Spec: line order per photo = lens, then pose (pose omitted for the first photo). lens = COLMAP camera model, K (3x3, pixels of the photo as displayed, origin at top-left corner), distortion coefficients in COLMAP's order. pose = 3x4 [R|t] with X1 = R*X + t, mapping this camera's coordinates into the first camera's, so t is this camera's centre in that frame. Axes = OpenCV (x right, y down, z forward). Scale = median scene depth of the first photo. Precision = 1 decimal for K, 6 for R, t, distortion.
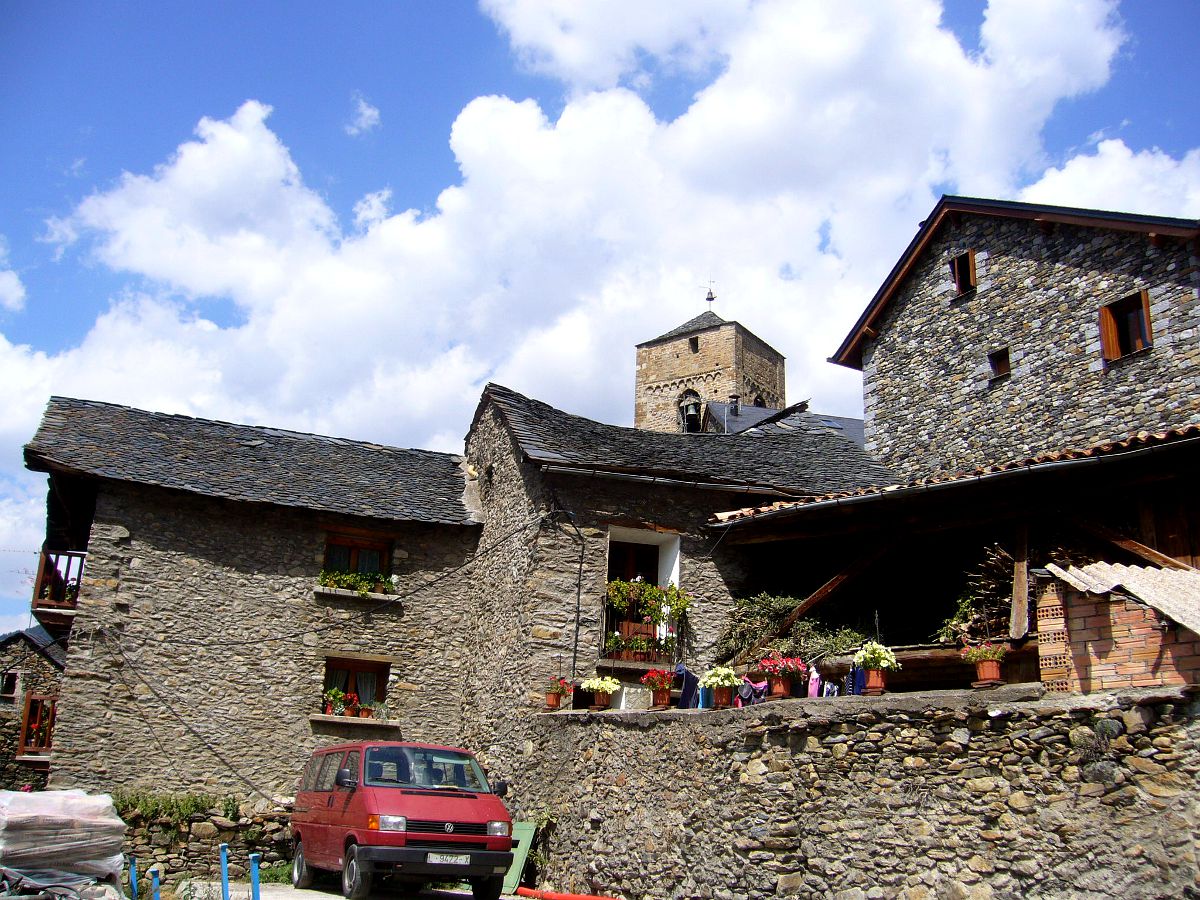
lens RADIAL K [[1268.2, 0, 600.0], [0, 1268.2, 450.0], [0, 0, 1]] dist [-0.067891, 0.027728]
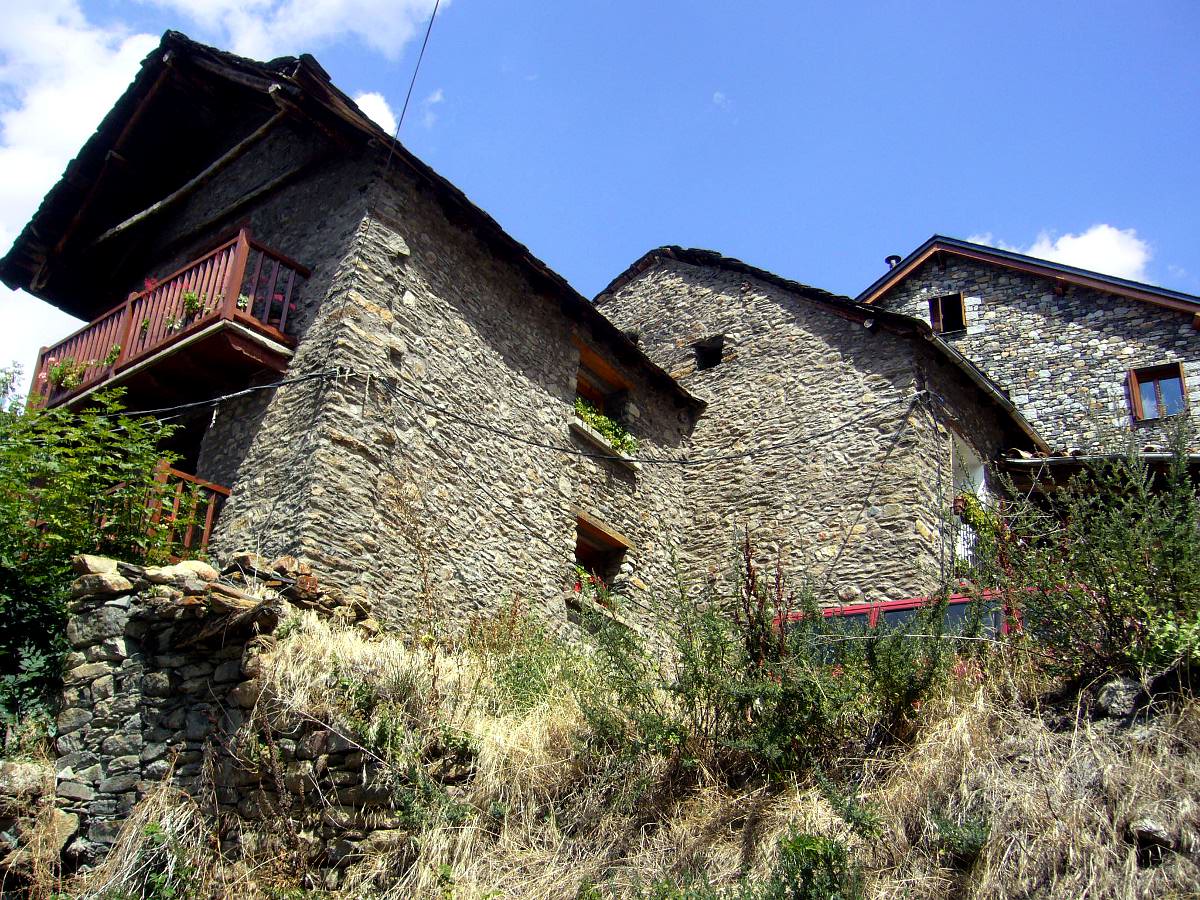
lens RADIAL K [[1268.2, 0, 600.0], [0, 1268.2, 450.0], [0, 0, 1]] dist [-0.067891, 0.027728]
pose [[0.831283, 0.243155, 0.499845, -0.483530], [-0.192479, 0.969531, -0.151530, 0.198108], [-0.521460, 0.029755, 0.852757, 0.338129]]
